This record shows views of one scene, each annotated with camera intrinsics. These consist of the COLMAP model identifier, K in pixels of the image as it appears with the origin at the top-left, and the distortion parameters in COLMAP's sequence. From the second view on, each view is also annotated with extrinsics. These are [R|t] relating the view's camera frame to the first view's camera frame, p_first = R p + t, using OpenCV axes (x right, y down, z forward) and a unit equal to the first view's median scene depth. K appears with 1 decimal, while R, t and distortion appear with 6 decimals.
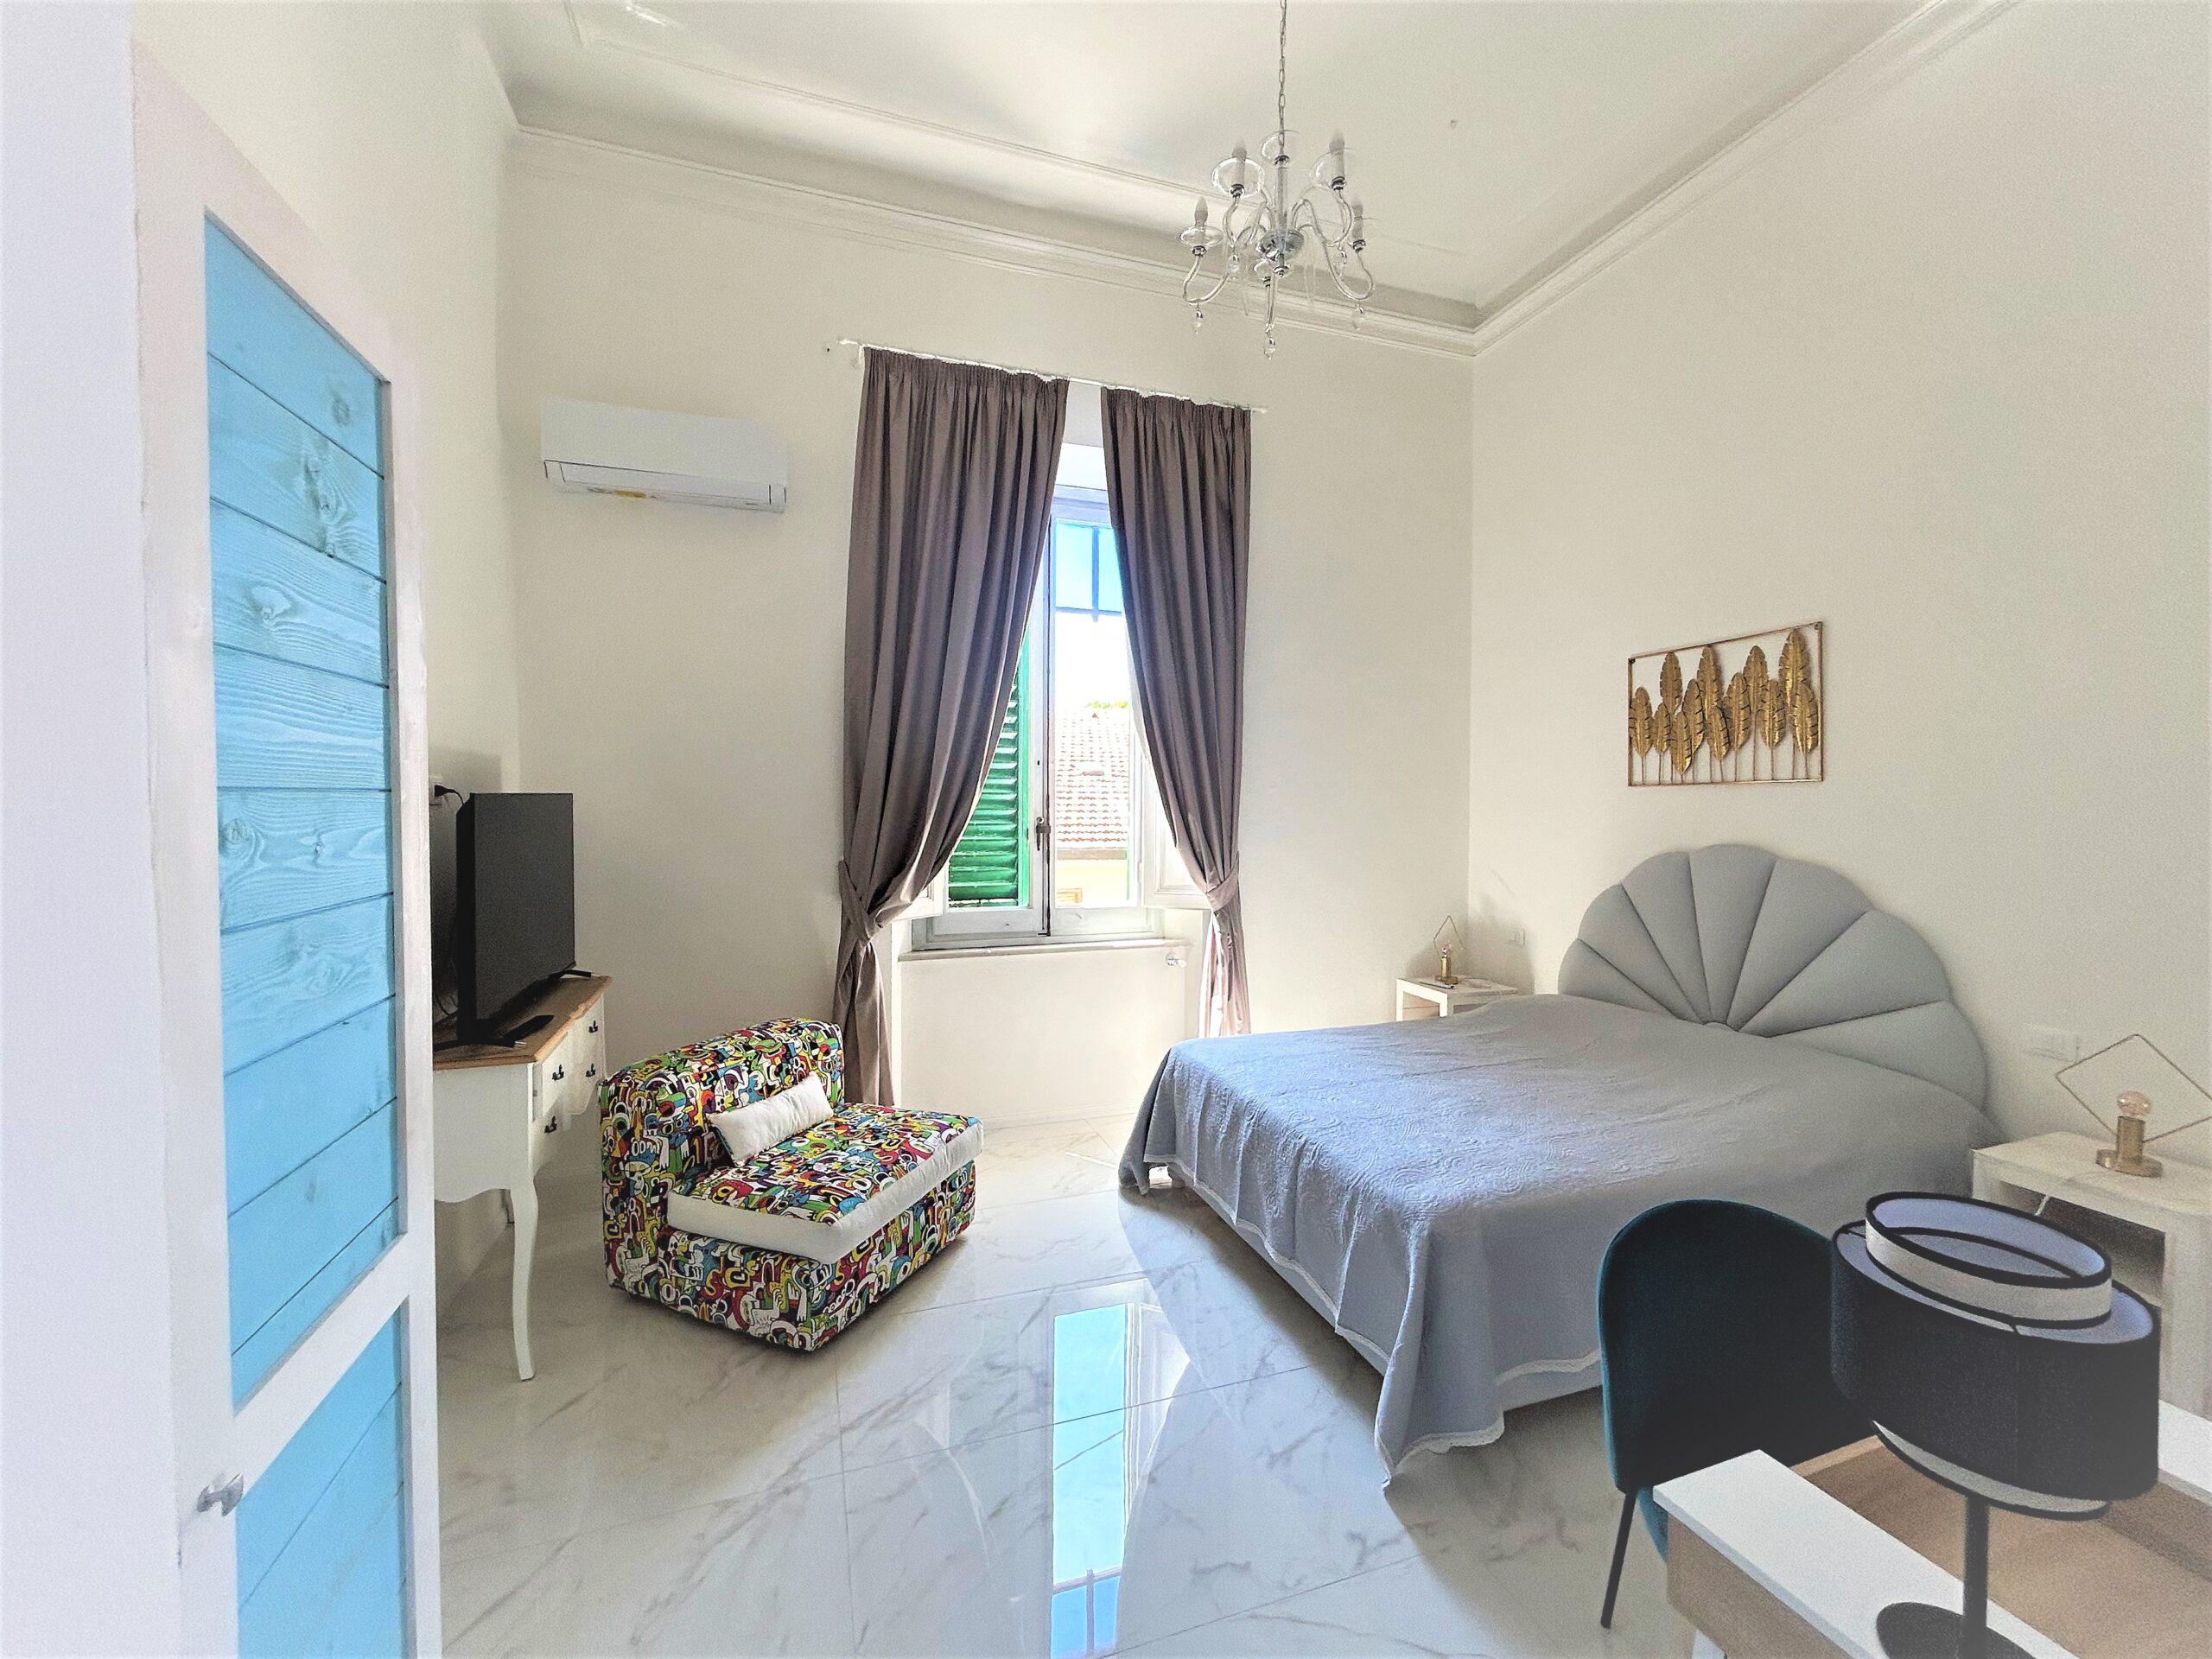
lens RADIAL K [[898.1, 0, 1112.2], [0, 898.1, 822.5], [0, 0, 1]] dist [-0.009521, 0.007196]
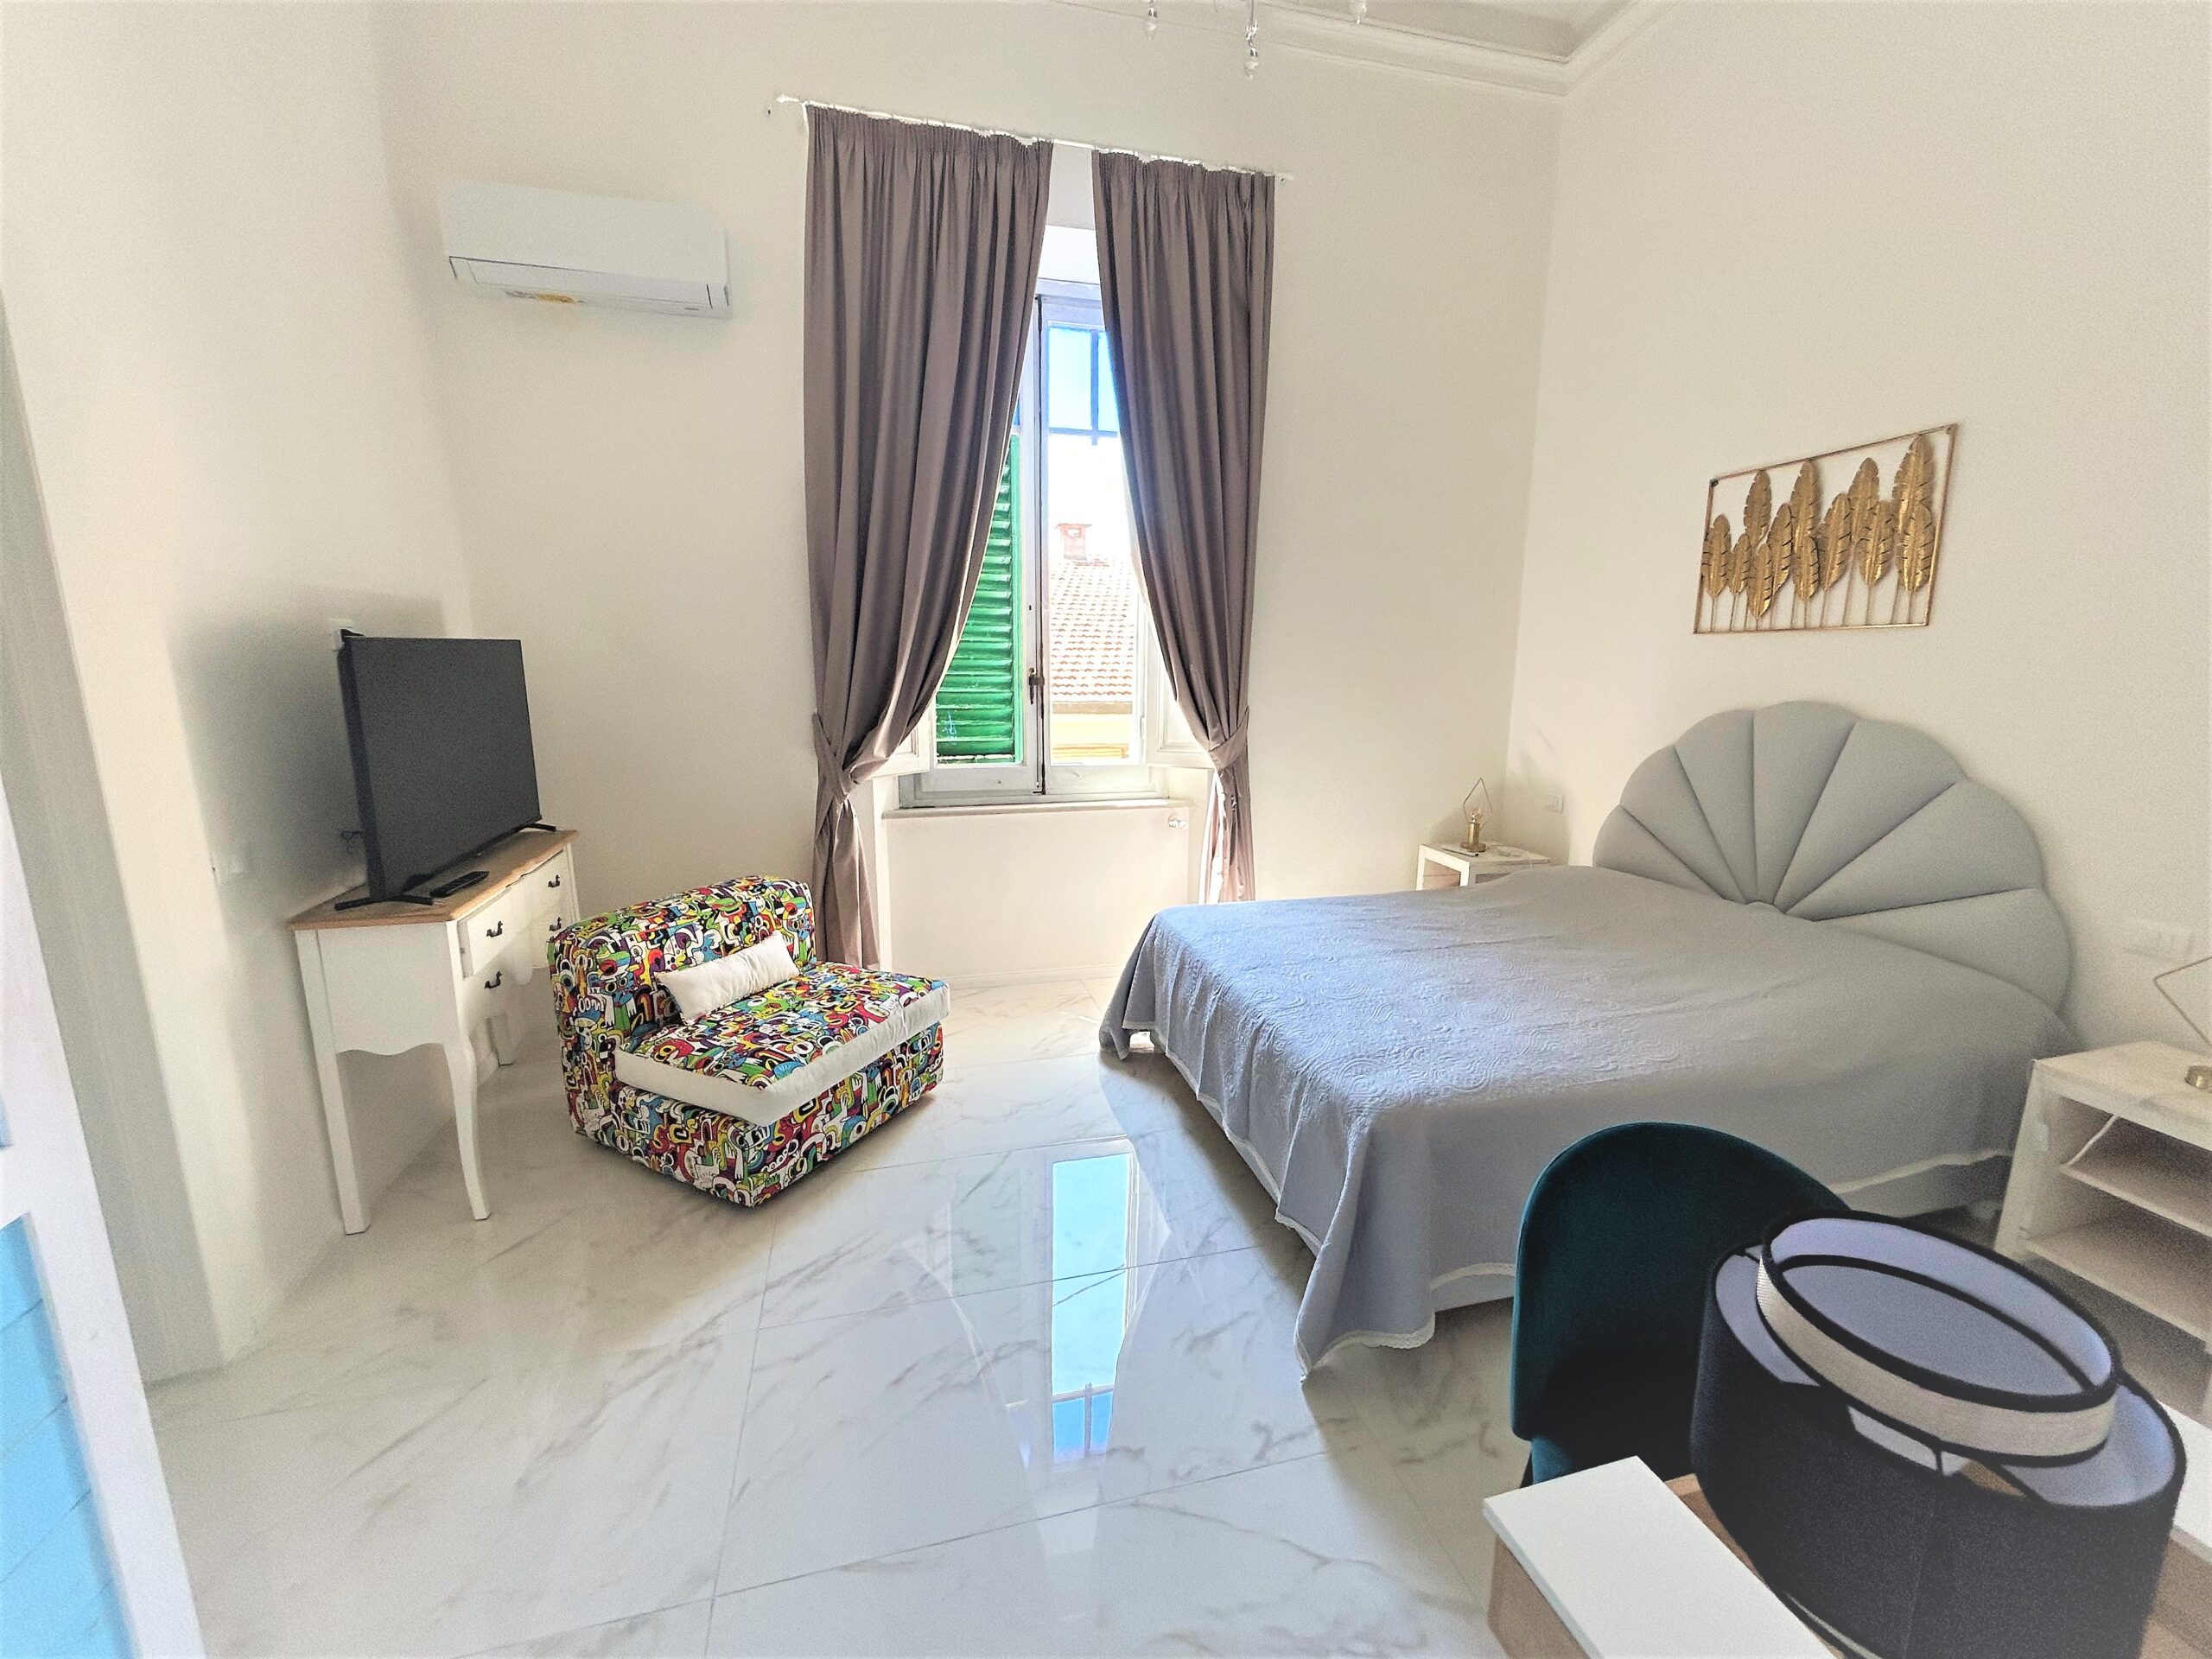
lens RADIAL K [[898.6, 0, 1107.3], [0, 898.6, 823.7], [0, 0, 1]] dist [-0.000040, 0.001073]
pose [[0.996898, 0.016825, -0.076883, 0.098071], [-0.004068, 0.986593, 0.163149, 0.001787], [0.078597, -0.162330, 0.983601, 0.084306]]
